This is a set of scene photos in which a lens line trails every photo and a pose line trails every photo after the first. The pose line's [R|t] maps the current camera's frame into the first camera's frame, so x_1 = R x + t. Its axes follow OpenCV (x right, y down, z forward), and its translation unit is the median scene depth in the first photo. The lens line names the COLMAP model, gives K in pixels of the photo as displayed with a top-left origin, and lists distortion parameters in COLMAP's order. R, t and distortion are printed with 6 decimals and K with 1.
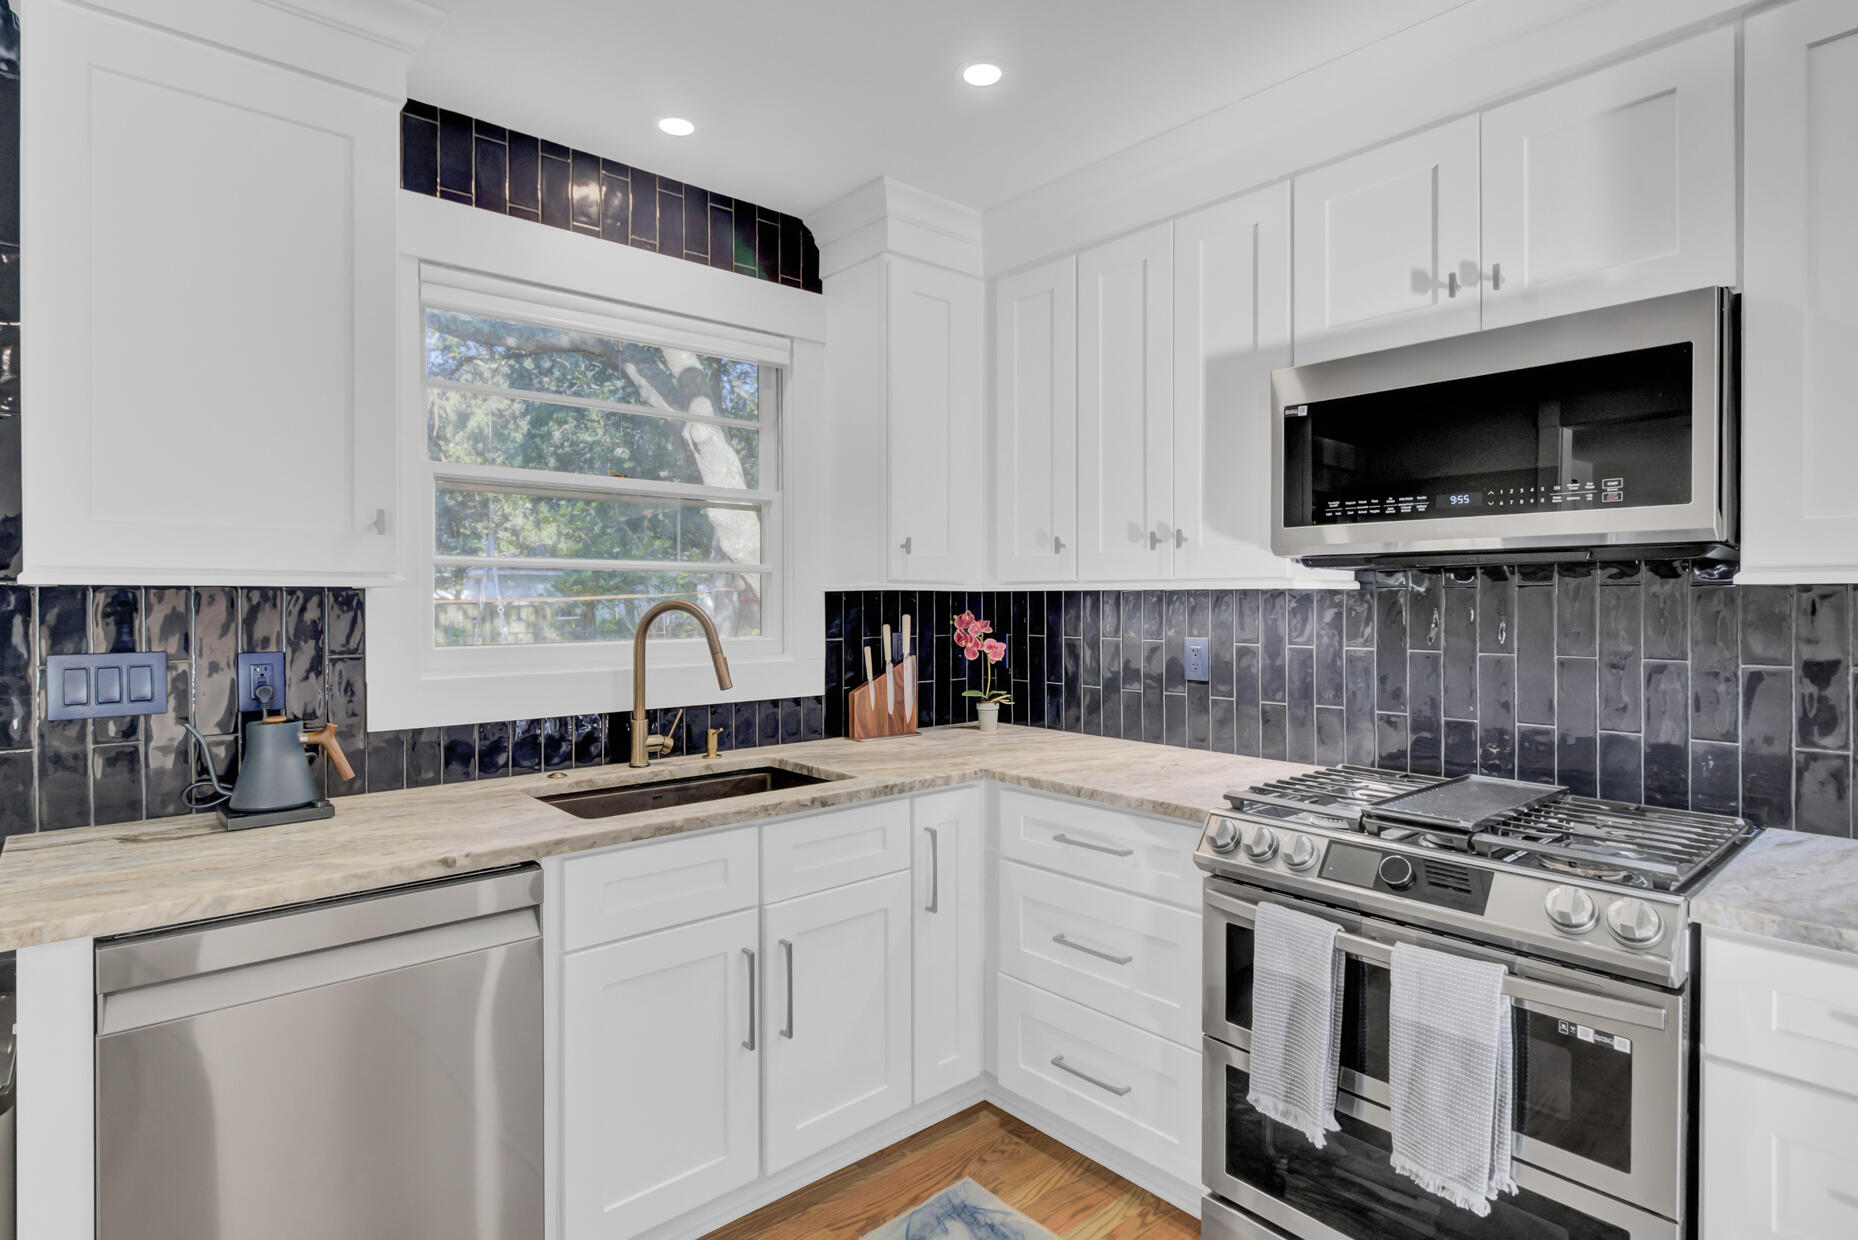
lens RADIAL K [[955.1, 0, 915.2], [0, 955.1, 604.8], [0, 0, 1]] dist [-0.001646, -0.000287]
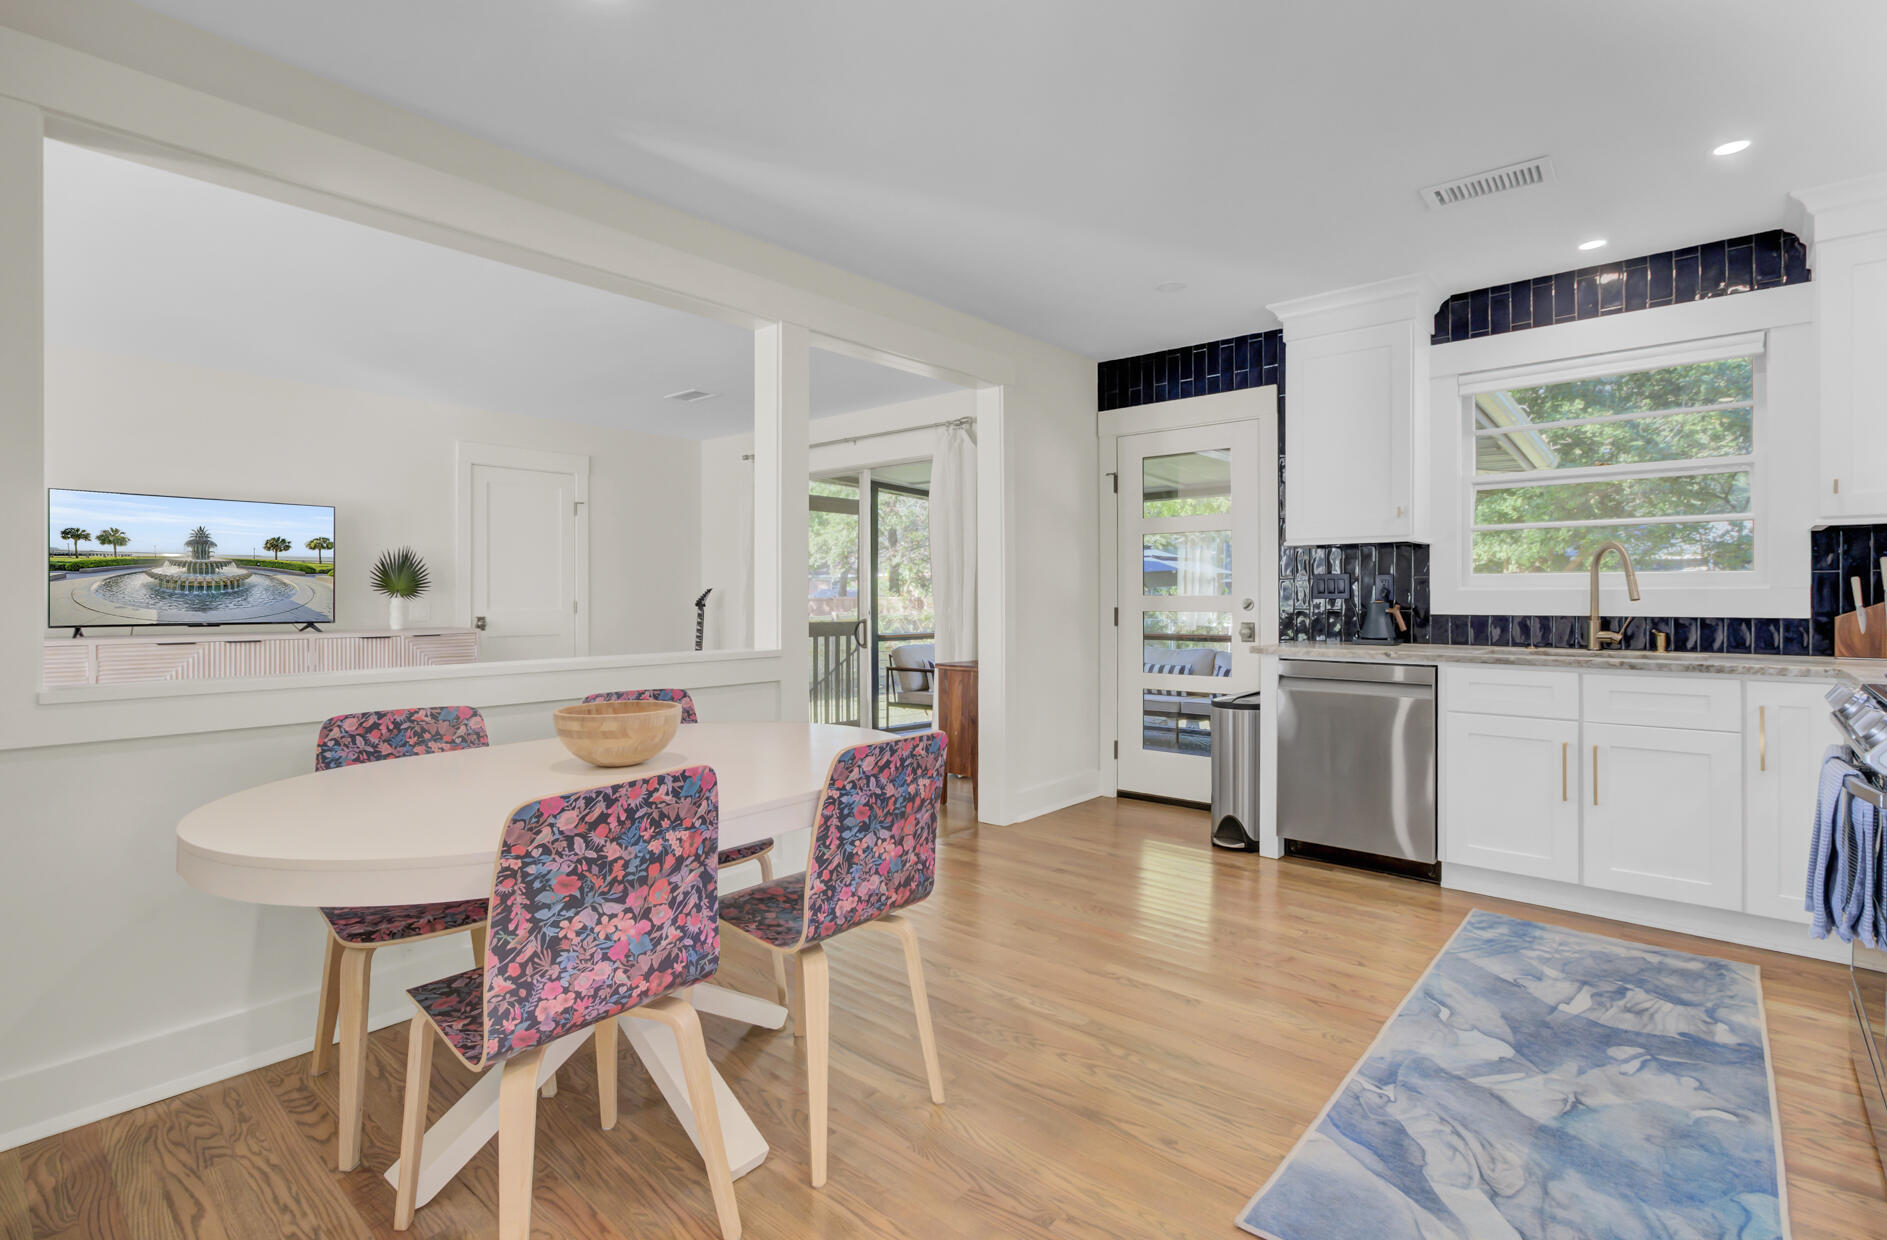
lens RADIAL K [[875.6, 0, 940.9], [0, 875.6, 600.9], [0, 0, 1]] dist [-0.010138, 0.005874]
pose [[0.136054, 0.004339, -0.990692, 1.050285], [-0.008630, 0.999958, 0.003194, 0.098357], [0.990664, 0.008115, 0.136085, -0.273113]]
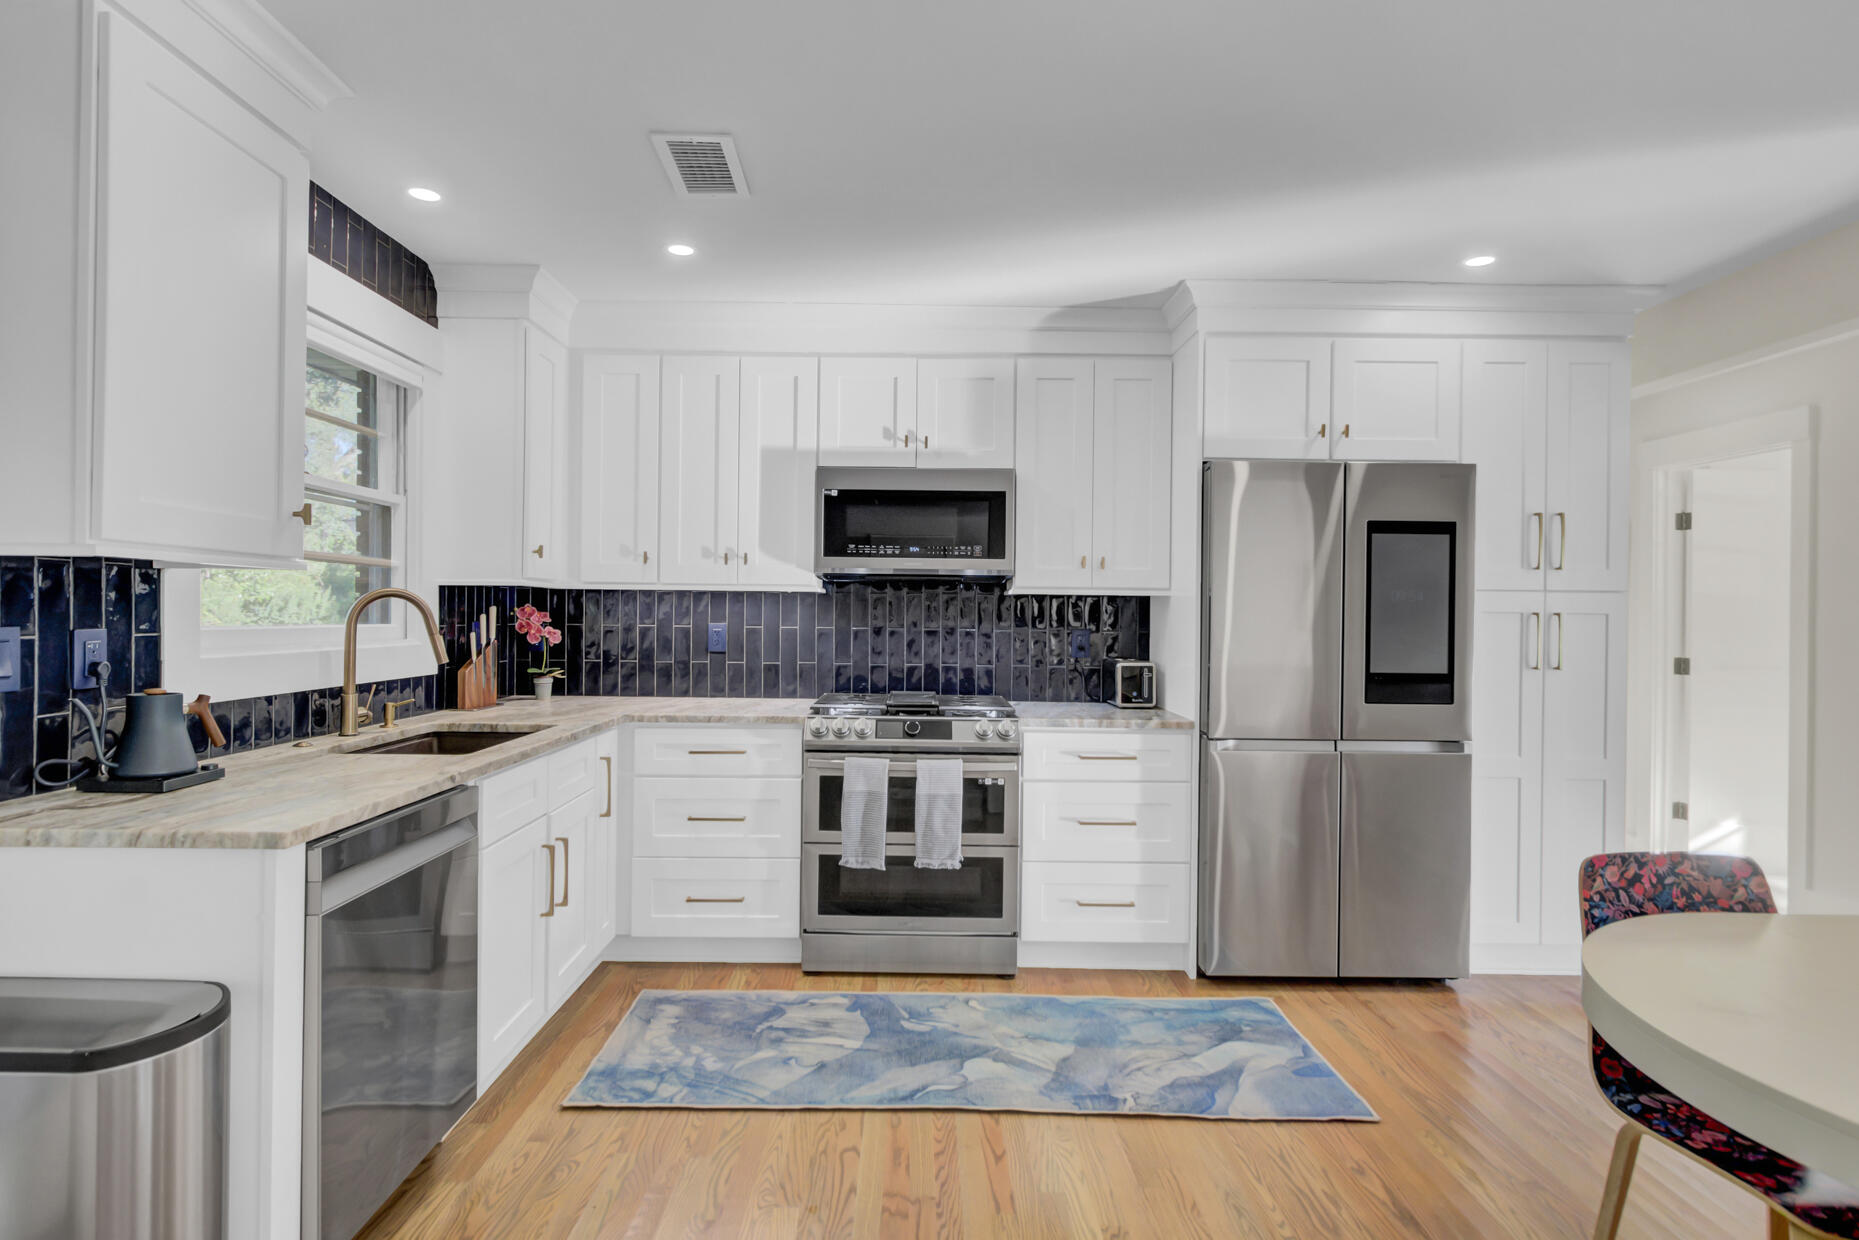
lens RADIAL K [[955.6, 0, 908.0], [0, 955.6, 612.6], [0, 0, 1]] dist [-0.001646, -0.000287]
pose [[0.653243, 0.009791, 0.757085, -0.762690], [-0.008170, 0.999949, -0.005882, 0.027982], [-0.757104, -0.002343, 0.653290, -0.248240]]
